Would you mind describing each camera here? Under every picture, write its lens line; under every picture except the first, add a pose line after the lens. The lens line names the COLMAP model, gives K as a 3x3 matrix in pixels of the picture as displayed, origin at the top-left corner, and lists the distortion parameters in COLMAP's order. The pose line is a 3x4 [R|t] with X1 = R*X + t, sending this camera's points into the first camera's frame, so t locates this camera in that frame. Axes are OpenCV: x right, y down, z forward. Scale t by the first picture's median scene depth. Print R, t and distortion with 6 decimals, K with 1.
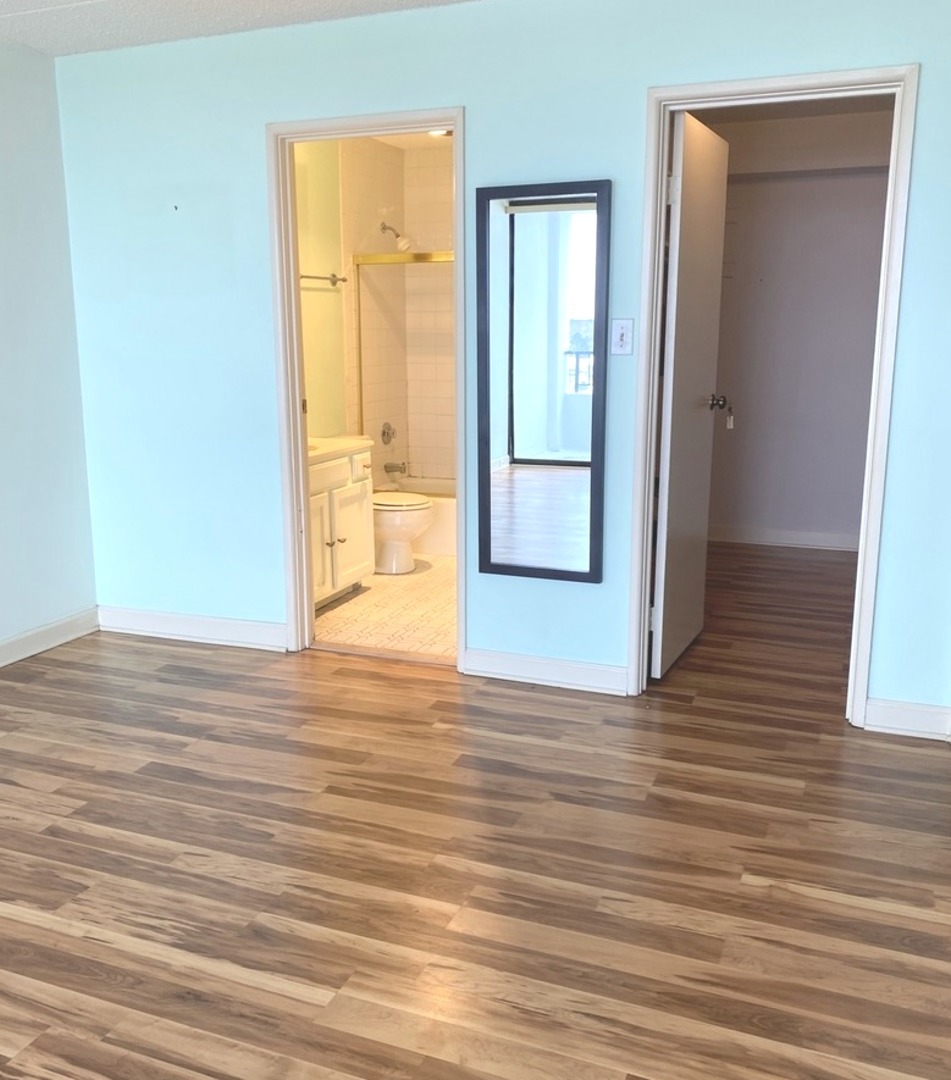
lens RADIAL K [[984.7, 0, 474.2], [0, 984.7, 543.0], [0, 0, 1]] dist [0.018260, 0.000000]
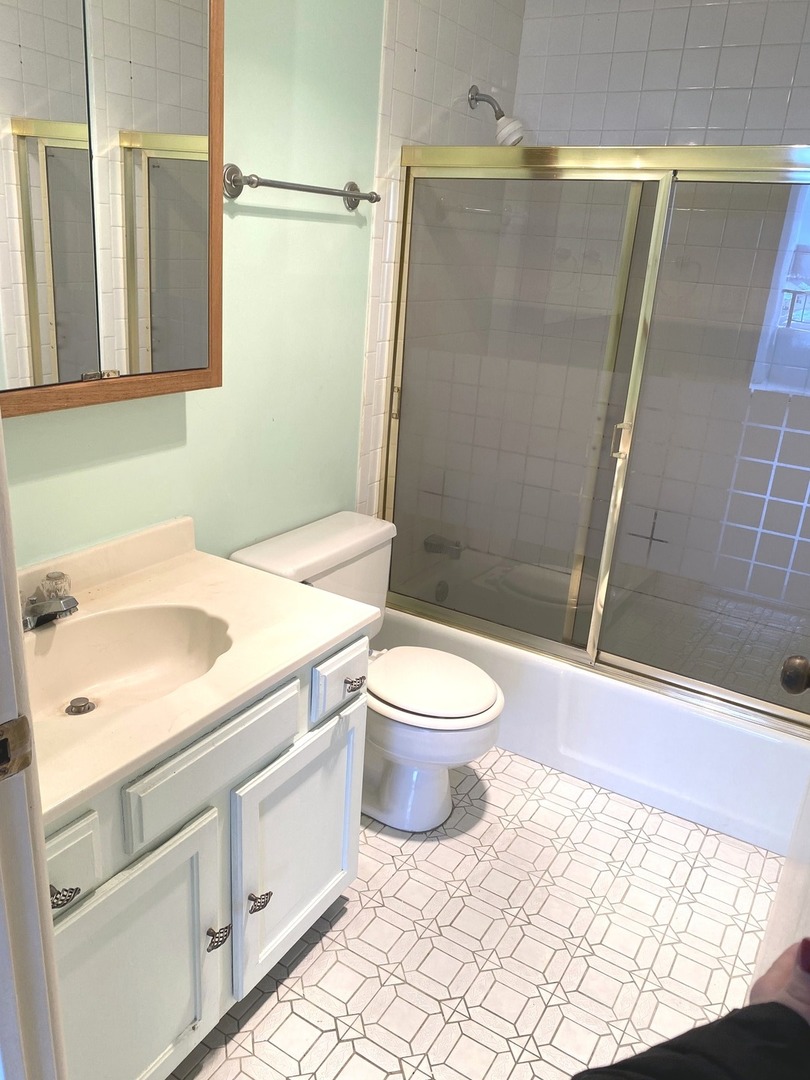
lens RADIAL K [[825.2, 0, 402.6], [0, 825.2, 532.6], [0, 0, 1]] dist [0.048528, -0.017629]
pose [[0.982813, 0.126710, -0.134254, -0.045109], [-0.110116, 0.986083, 0.124559, -0.159676], [0.148168, -0.107635, 0.983088, 0.592658]]
